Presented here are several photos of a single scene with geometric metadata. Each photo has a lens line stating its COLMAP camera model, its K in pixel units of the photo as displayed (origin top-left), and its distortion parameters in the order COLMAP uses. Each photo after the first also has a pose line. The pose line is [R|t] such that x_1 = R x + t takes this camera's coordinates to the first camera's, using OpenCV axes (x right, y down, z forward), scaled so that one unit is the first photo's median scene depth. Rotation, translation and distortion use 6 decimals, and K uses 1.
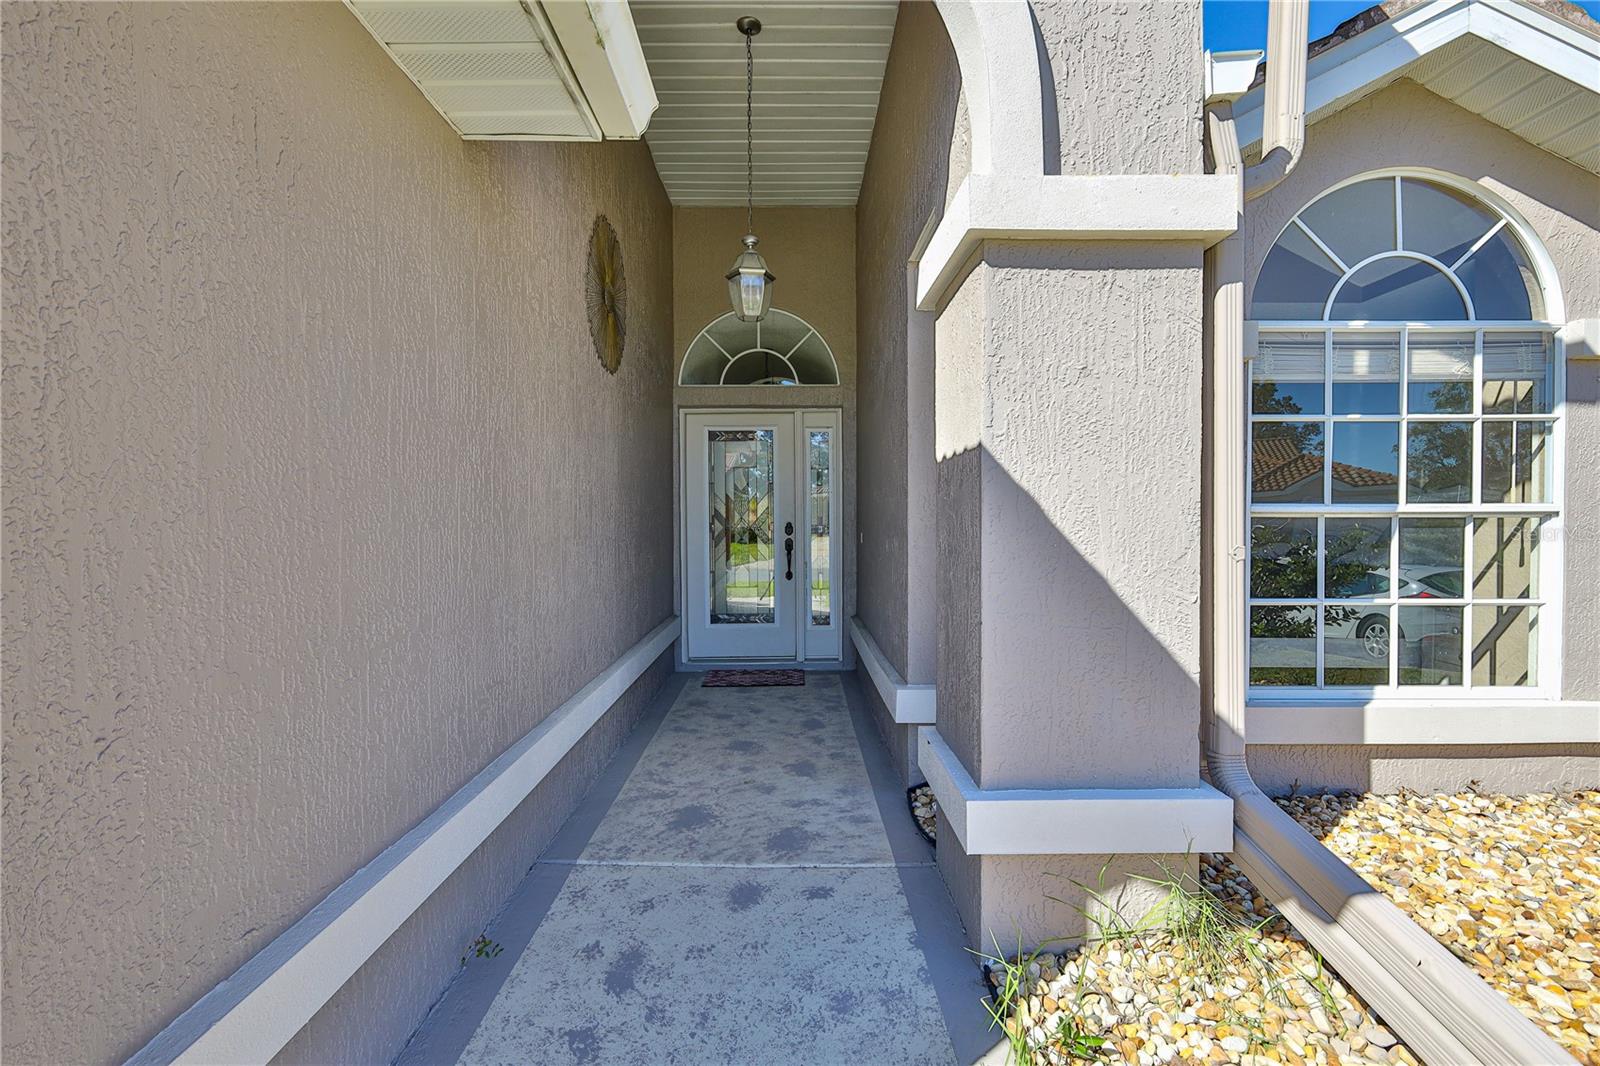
lens RADIAL K [[695.6, 0, 800.0], [0, 695.6, 533.0], [0, 0, 1]] dist [-0.001891, -0.000318]
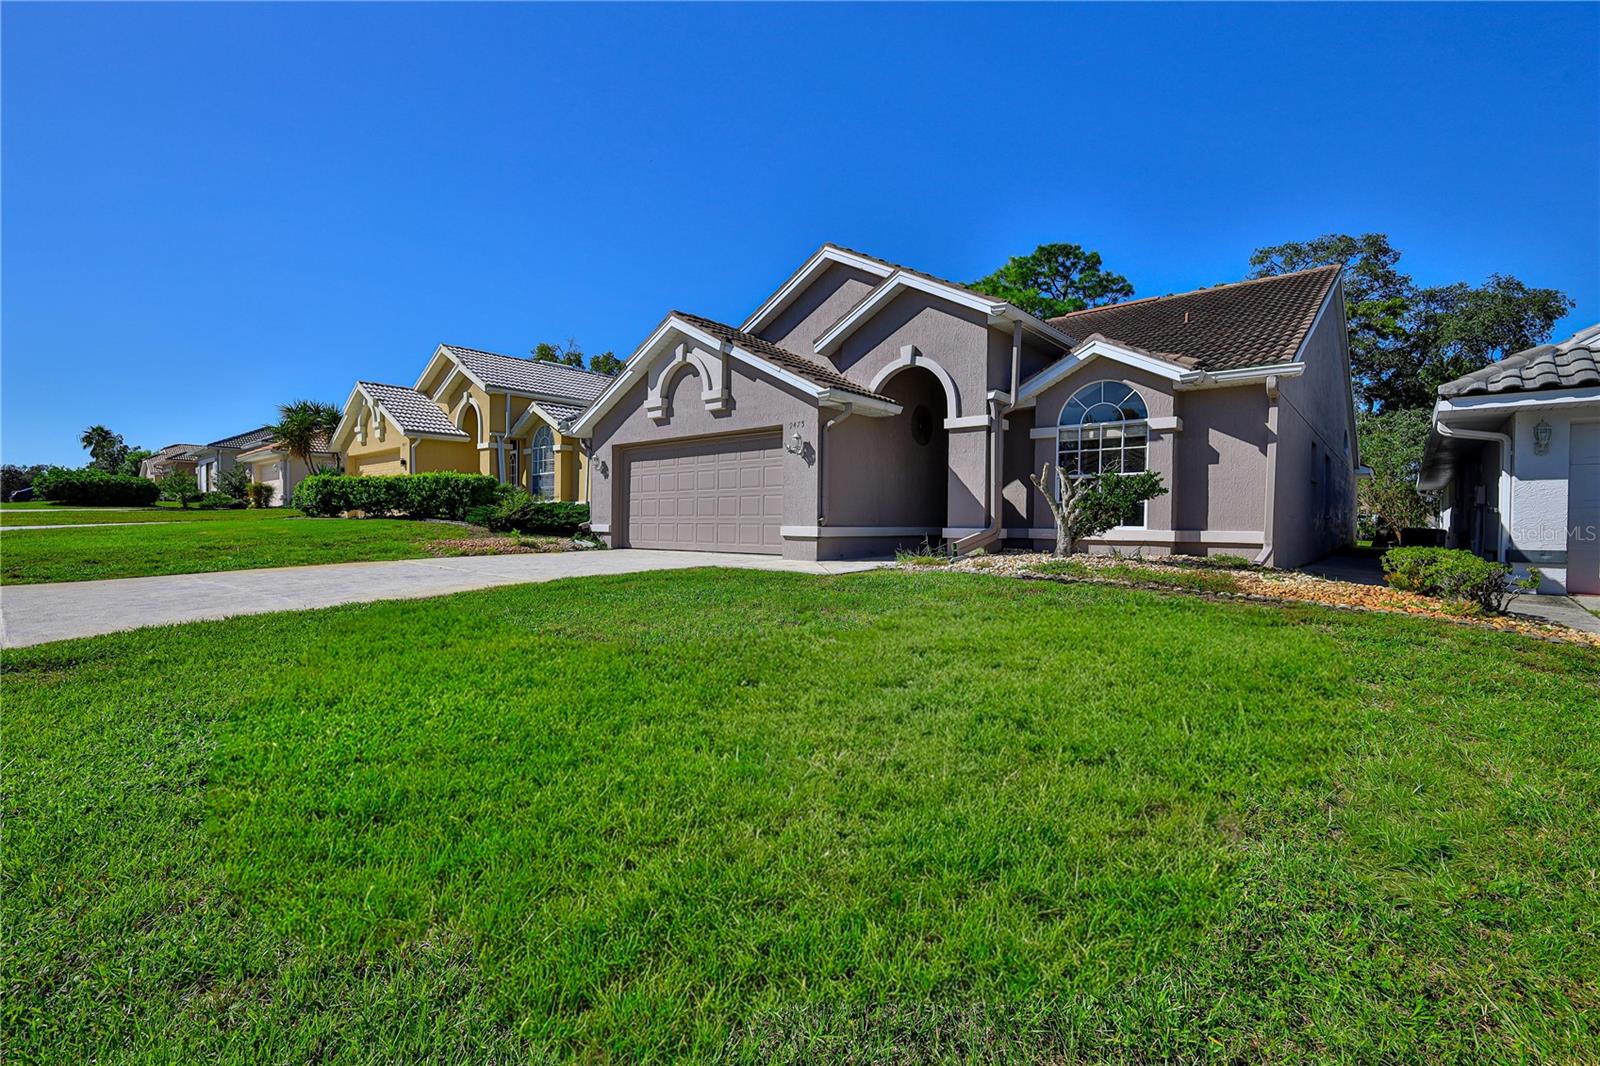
lens RADIAL K [[642.0, 0, 792.9], [0, 642.0, 522.3], [0, 0, 1]] dist [0.011397, -0.000050]
pose [[0.778645, 0.014914, -0.627288, 1.721391], [-0.021785, 0.999757, -0.003273, 0.254102], [0.627087, 0.016214, 0.778781, -2.572459]]
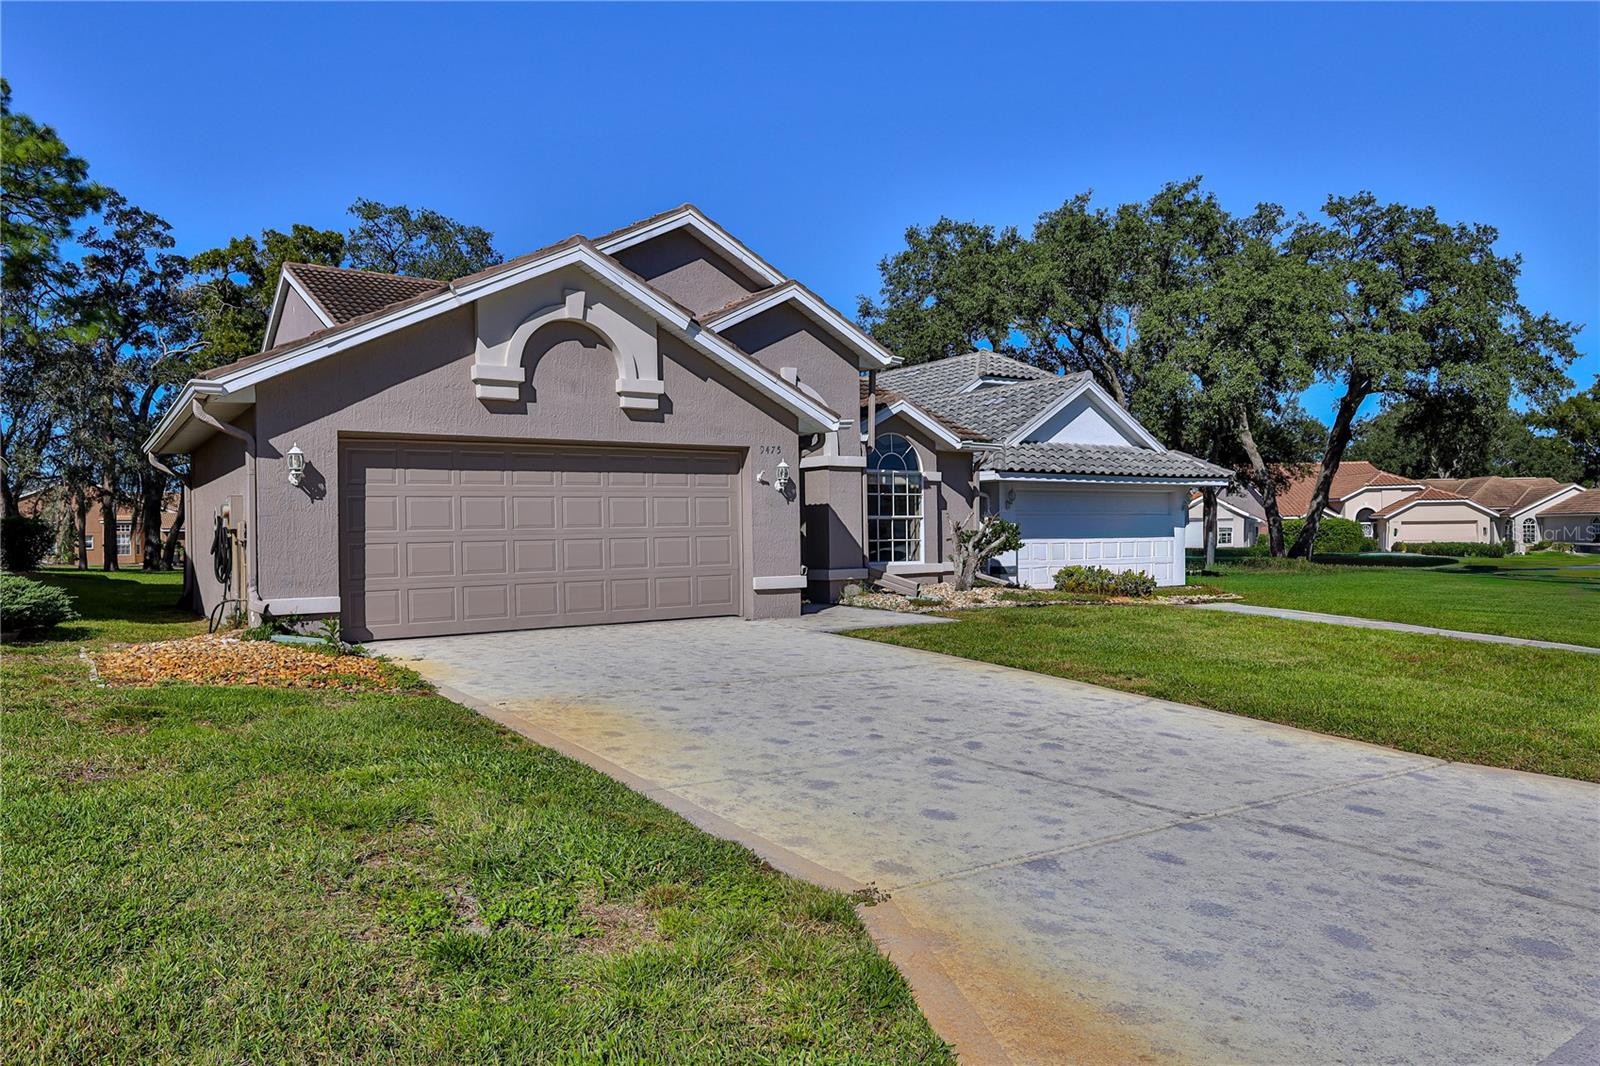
lens RADIAL K [[1037.0, 0, 800.3], [0, 1037.0, 501.5], [0, 0, 1]] dist [0.001161, 0.000099]
pose [[0.830147, 0.013567, 0.557379, -2.924214], [0.016116, 0.998702, -0.048311, 0.157863], [-0.557311, 0.049088, 0.828851, -3.676440]]
